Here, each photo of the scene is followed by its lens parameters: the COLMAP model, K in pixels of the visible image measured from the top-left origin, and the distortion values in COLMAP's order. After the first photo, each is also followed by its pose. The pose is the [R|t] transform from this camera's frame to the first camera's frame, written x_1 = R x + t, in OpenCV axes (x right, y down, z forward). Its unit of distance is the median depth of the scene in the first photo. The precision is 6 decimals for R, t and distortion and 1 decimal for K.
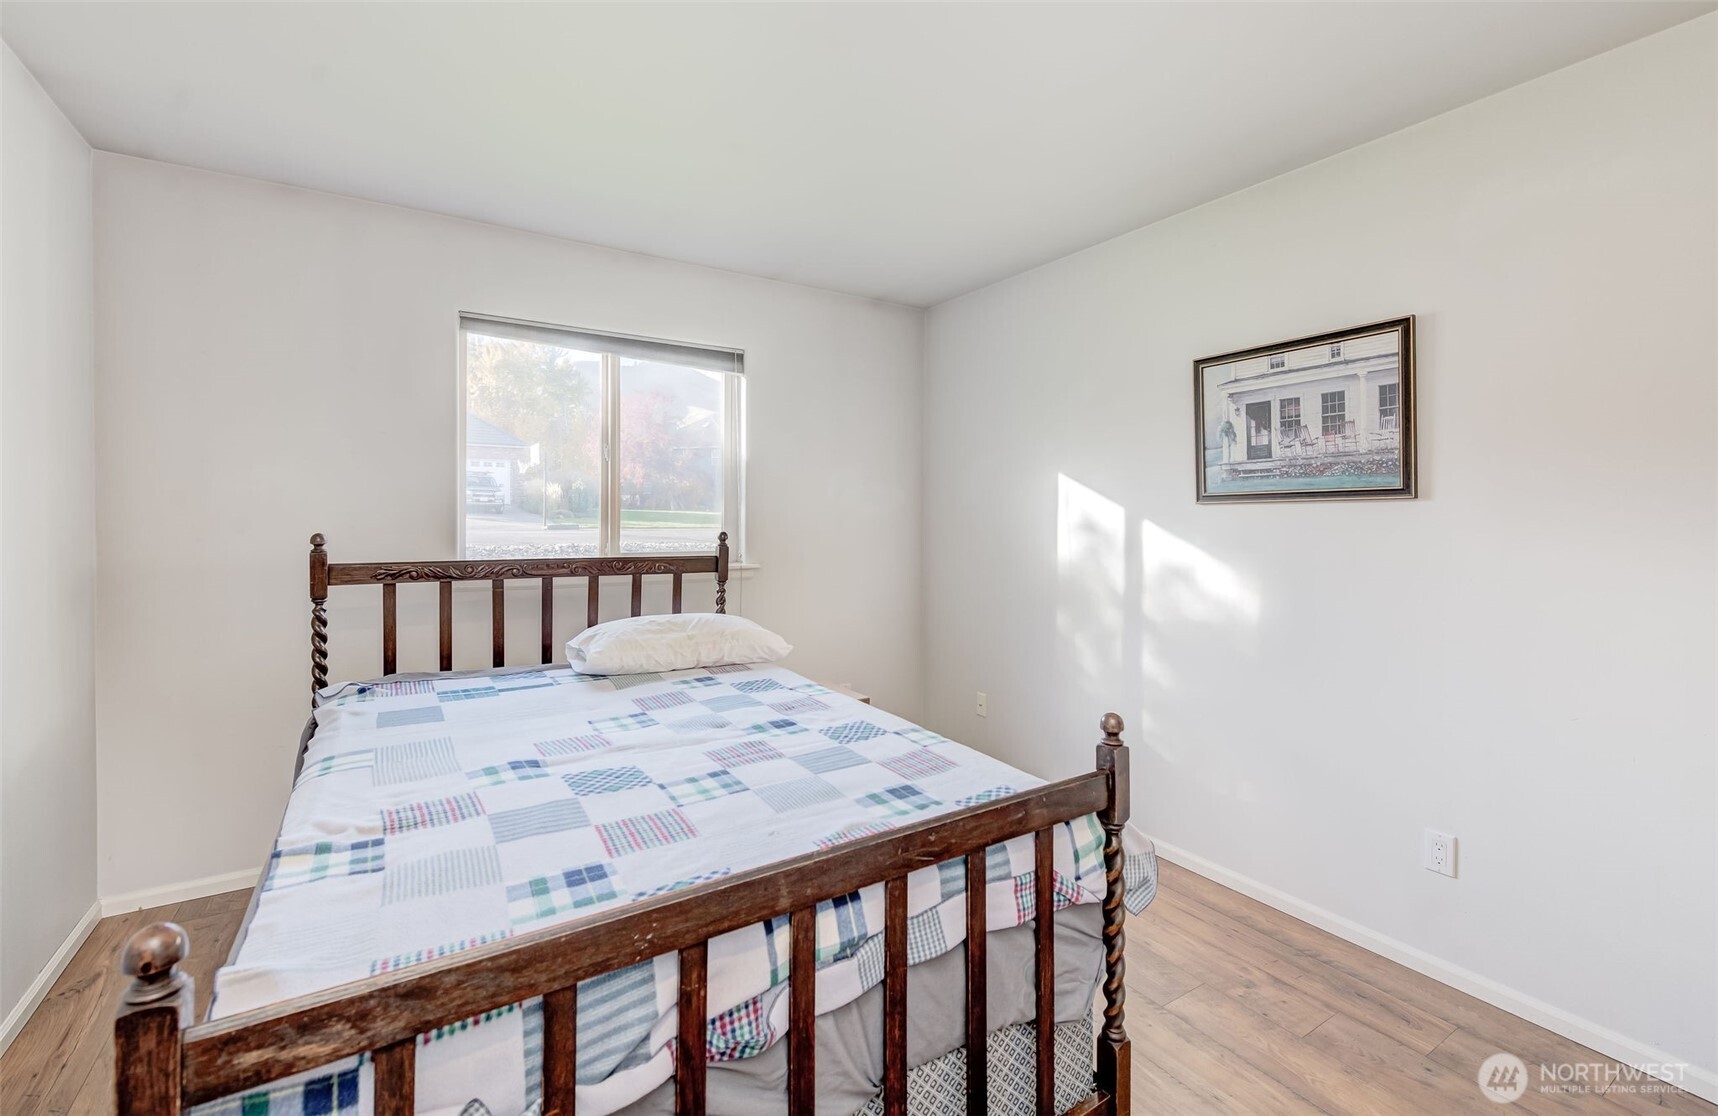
lens RADIAL K [[733.6, 0, 884.4], [0, 733.6, 516.0], [0, 0, 1]] dist [-0.002854, -0.000649]
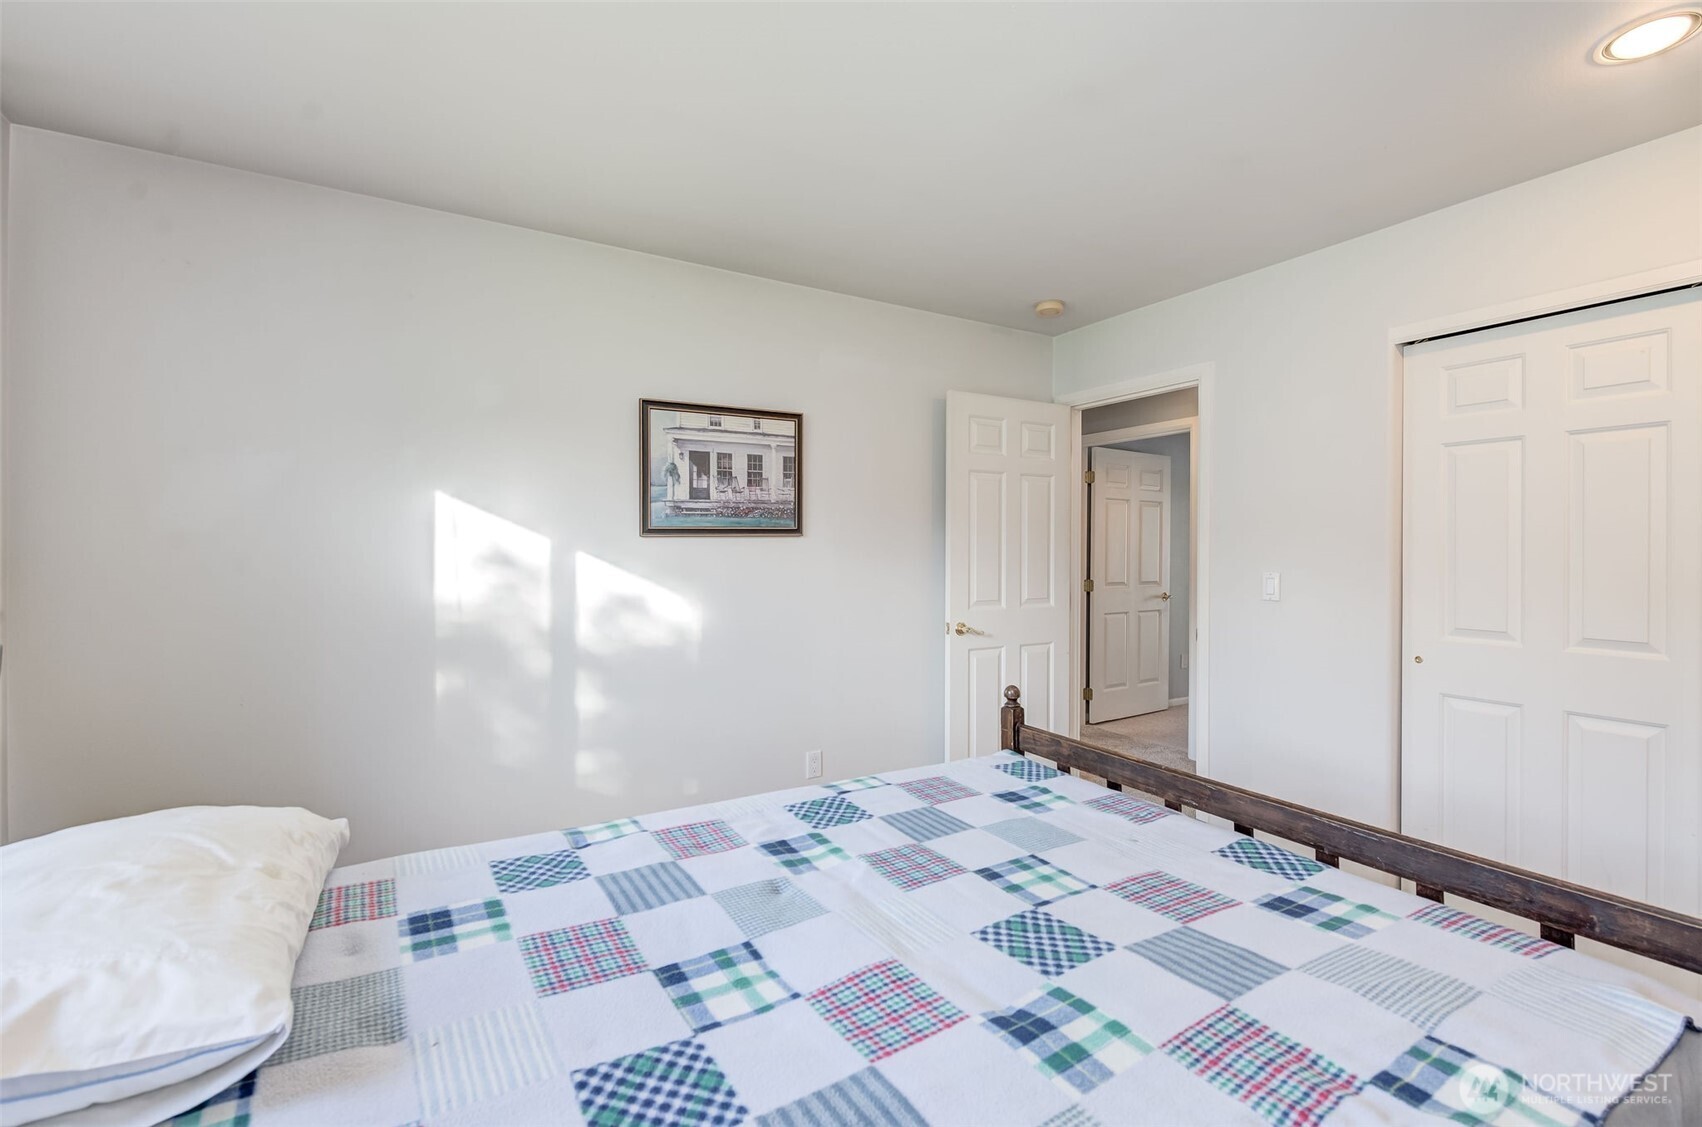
lens RADIAL K [[723.0, 0, 854.9], [0, 723.0, 558.0], [0, 0, 1]] dist [0.001815, 0.000859]
pose [[0.062421, -0.025101, 0.997734, -0.672955], [-0.006131, 0.999655, 0.025533, -0.015531], [-0.998031, -0.007711, 0.062245, 0.713664]]
